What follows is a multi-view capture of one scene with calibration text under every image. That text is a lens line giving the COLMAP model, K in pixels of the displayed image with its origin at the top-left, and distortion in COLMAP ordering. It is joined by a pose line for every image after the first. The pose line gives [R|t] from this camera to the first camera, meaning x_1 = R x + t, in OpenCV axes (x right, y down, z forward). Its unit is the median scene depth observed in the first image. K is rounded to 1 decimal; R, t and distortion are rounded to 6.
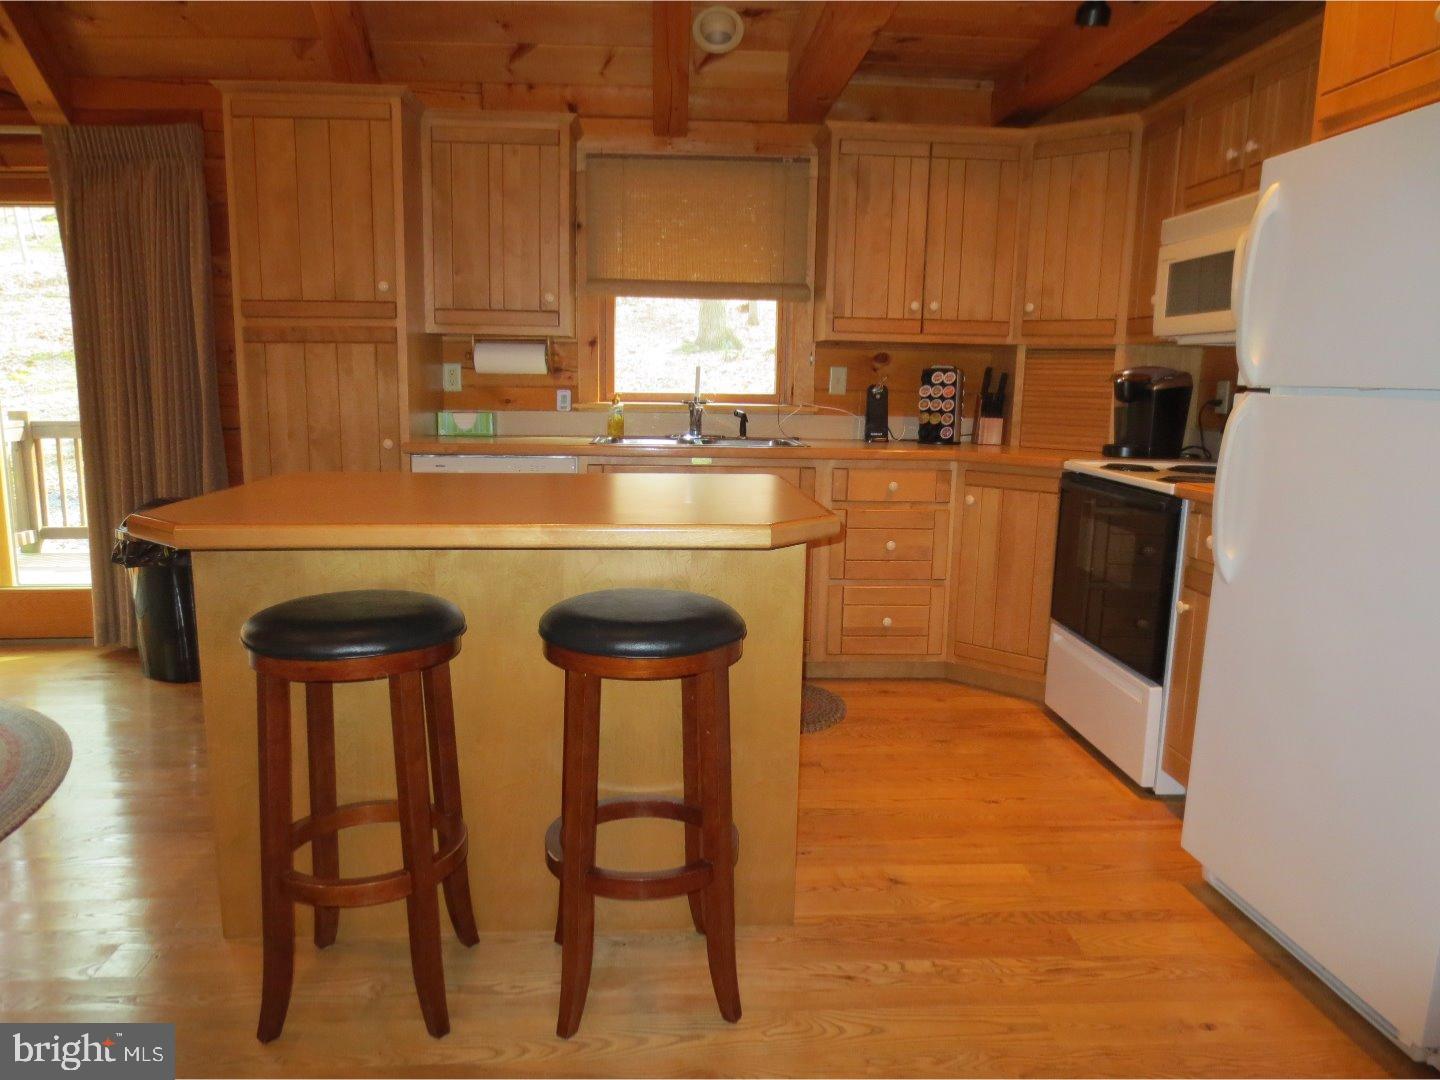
lens RADIAL K [[1015.5, 0, 719.1], [0, 1015.5, 542.6], [0, 0, 1]] dist [-0.050726, 0.034957]
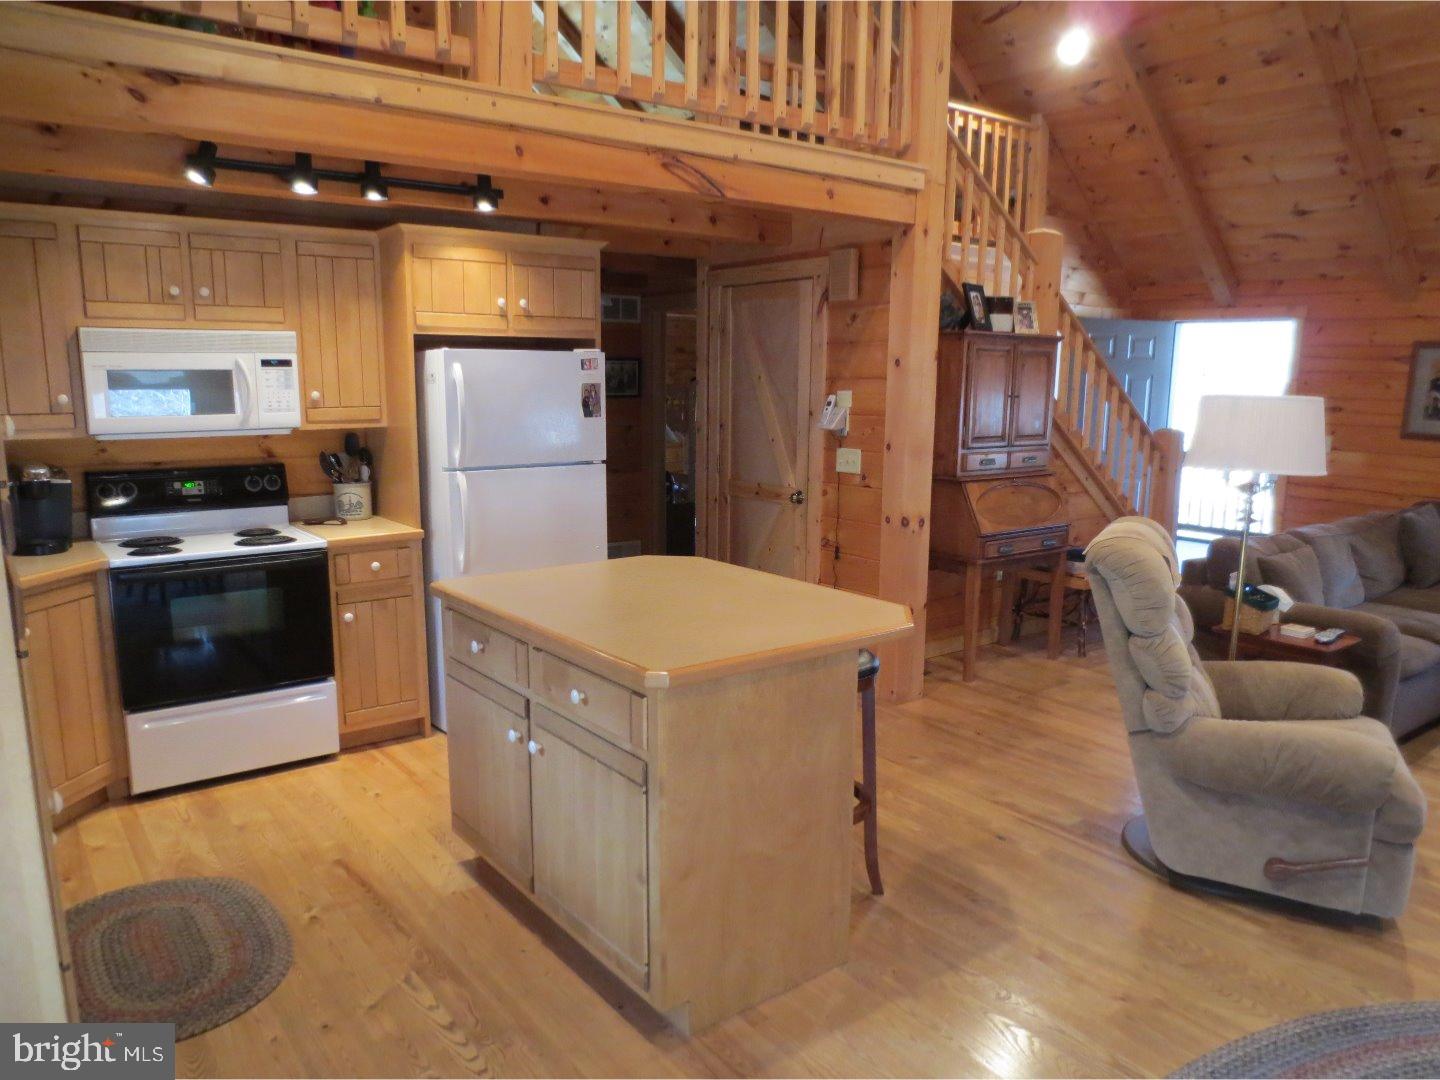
lens RADIAL K [[1015.5, 0, 718.0], [0, 1015.5, 551.6], [0, 0, 1]] dist [-0.050726, 0.034957]
pose [[-0.570091, -0.167138, 0.804401, -0.716010], [0.120421, 0.951516, 0.283049, -0.265340], [-0.812708, 0.258231, -0.522324, 0.899707]]
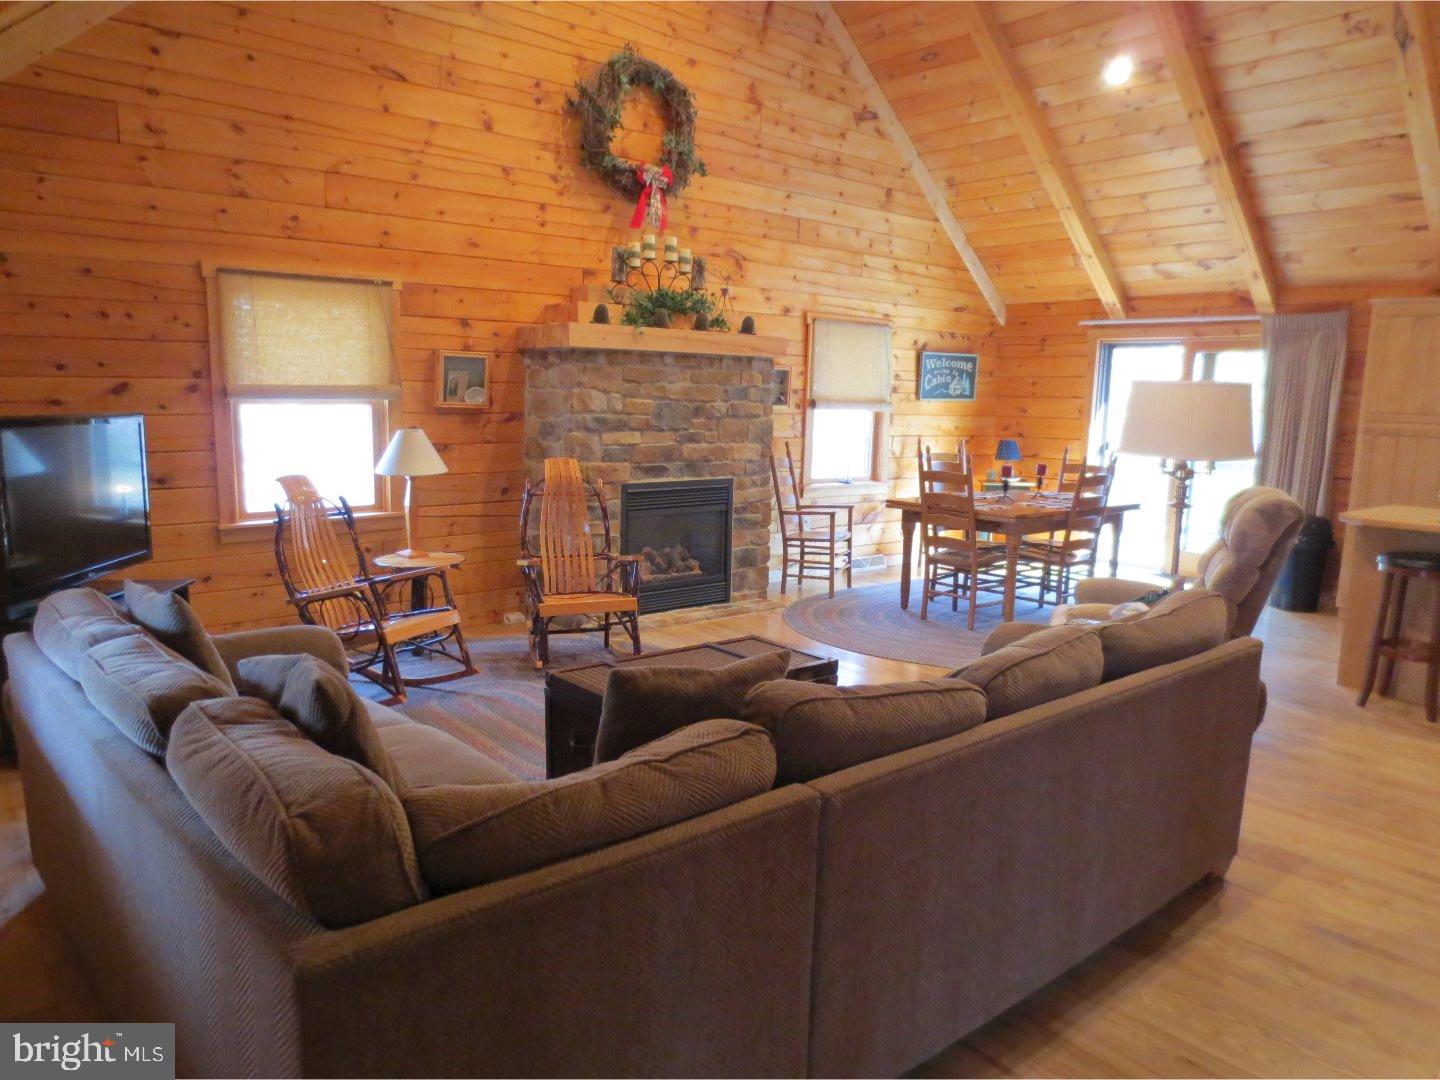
lens RADIAL K [[1015.5, 0, 711.9], [0, 1015.5, 545.2], [0, 0, 1]] dist [-0.050726, 0.034957]
pose [[0.601155, 0.131264, -0.788278, 0.266592], [-0.149227, 0.987506, 0.050636, 0.082626], [0.785076, 0.087192, 0.613232, -0.977429]]
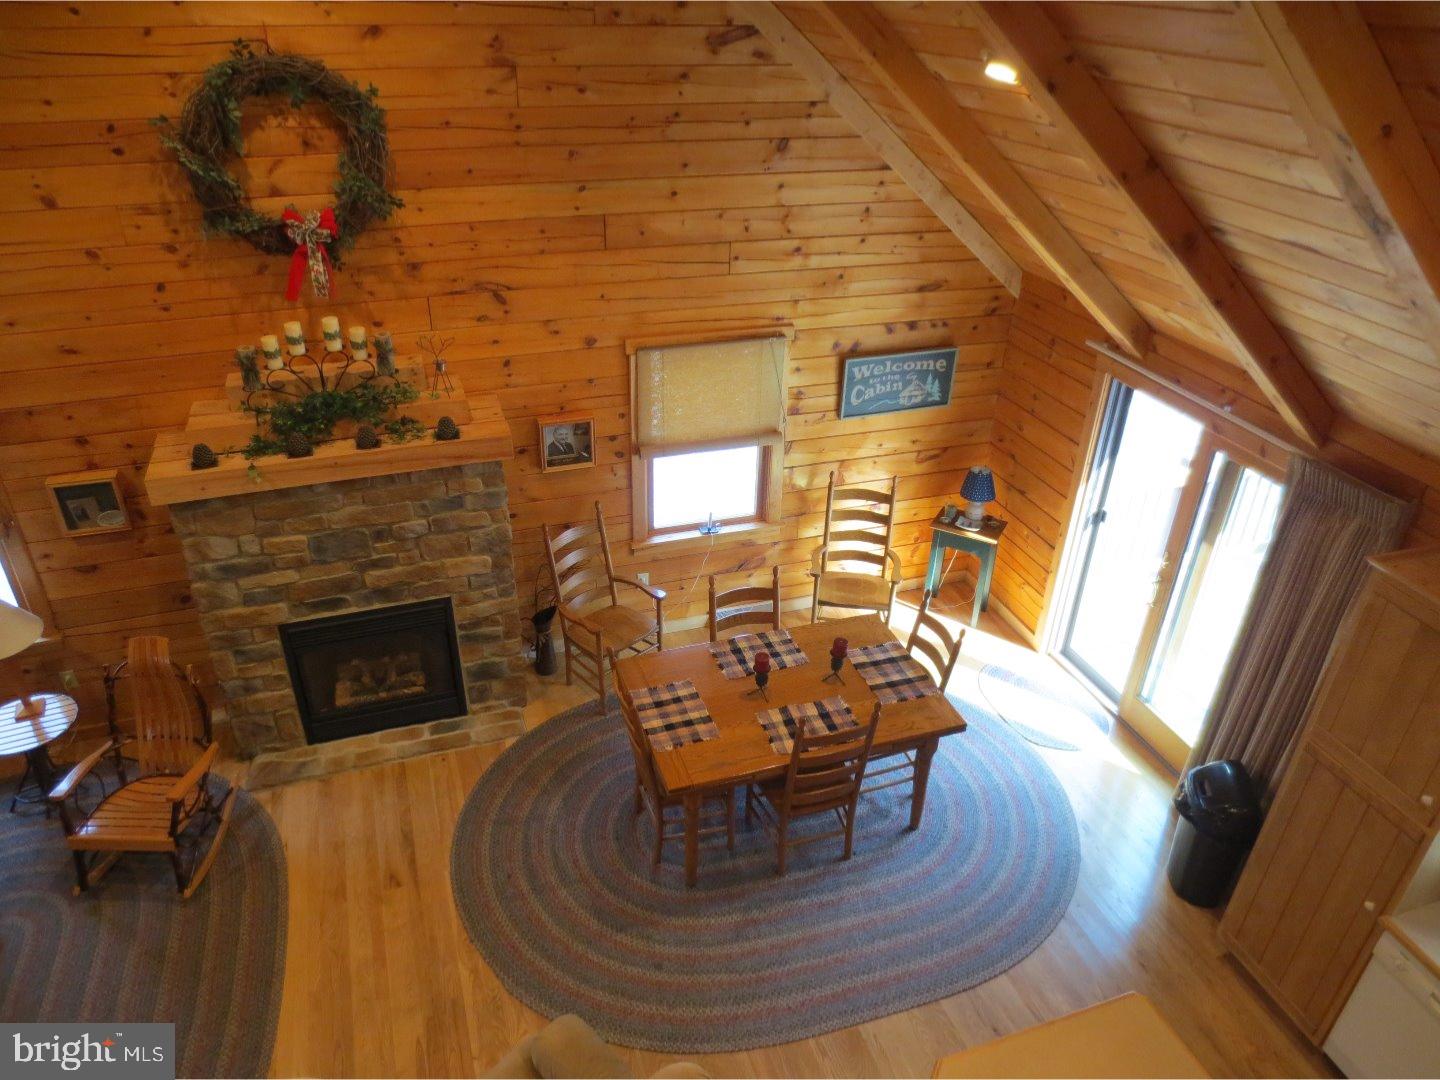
lens RADIAL K [[1015.5, 0, 717.1], [0, 1015.5, 551.6], [0, 0, 1]] dist [-0.050726, 0.034957]
pose [[0.268785, 0.499989, -0.823266, 0.155157], [-0.171902, 0.865898, 0.469756, -0.735592], [0.947736, 0.015258, 0.318689, -0.001437]]
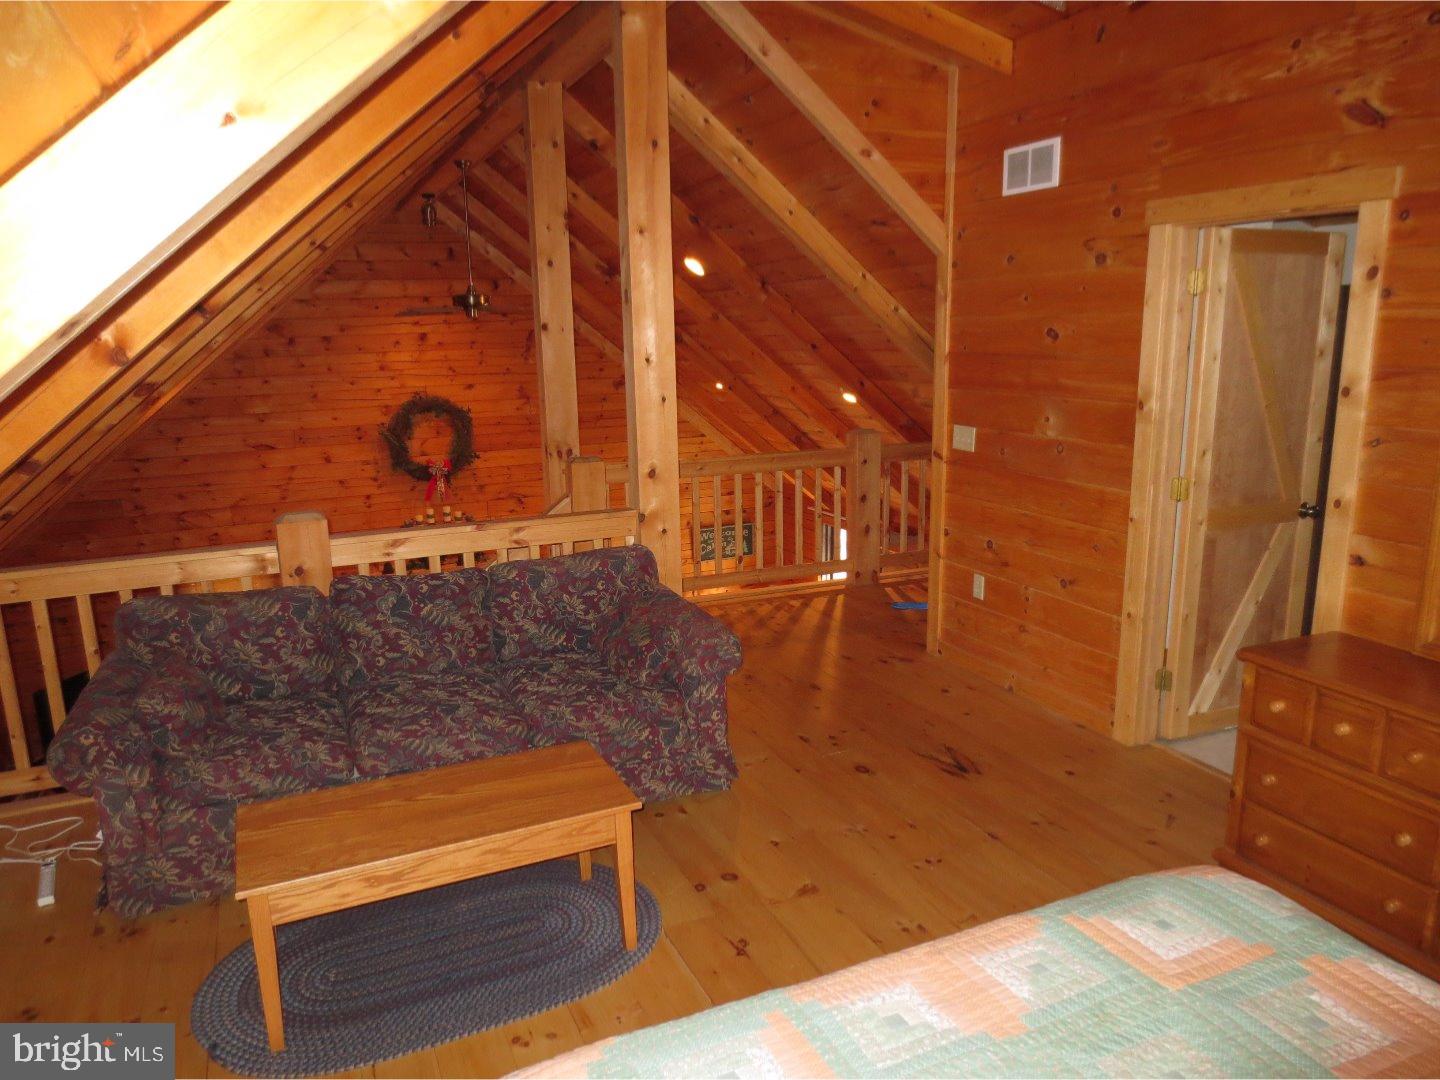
lens RADIAL K [[1015.5, 0, 709.7], [0, 1015.5, 539.7], [0, 0, 1]] dist [-0.050726, 0.034957]
pose [[0.341838, 0.180760, -0.922211, 1.631992], [-0.122334, 0.981536, 0.147043, -0.719314], [0.931762, 0.062553, 0.357639, -0.371494]]
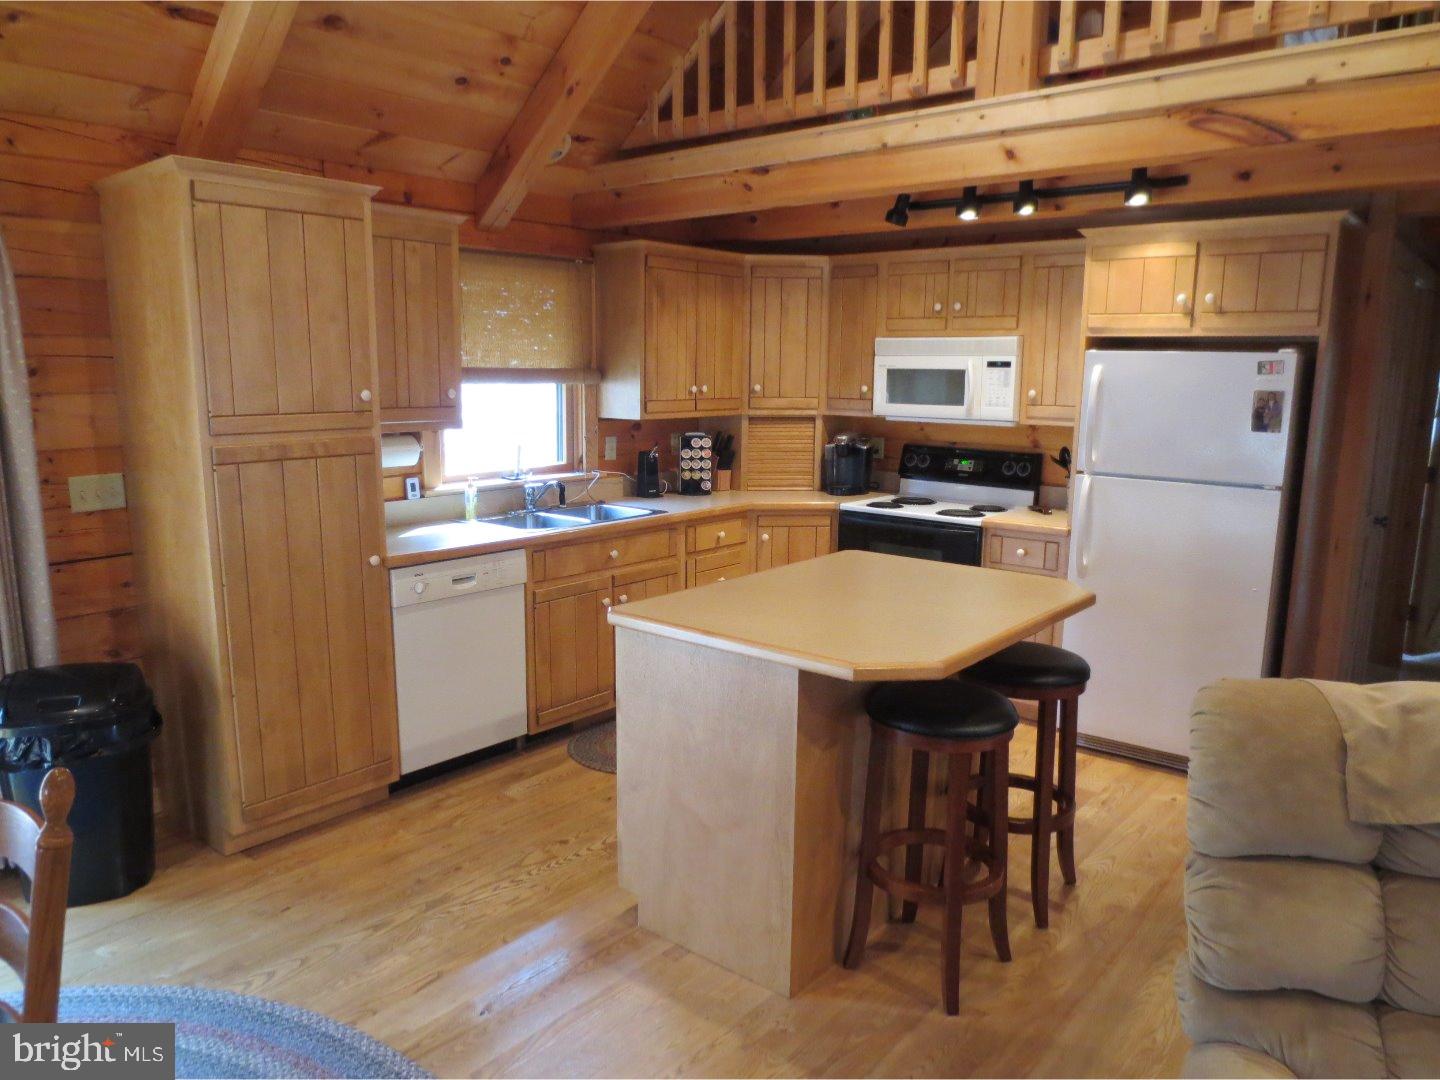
lens RADIAL K [[1015.5, 0, 724.4], [0, 1015.5, 544.6], [0, 0, 1]] dist [-0.050726, 0.034957]
pose [[0.686002, -0.136387, 0.714702, -0.711046], [0.122446, 0.989905, 0.071376, -0.127764], [-0.717222, 0.038548, 0.695777, 0.098292]]
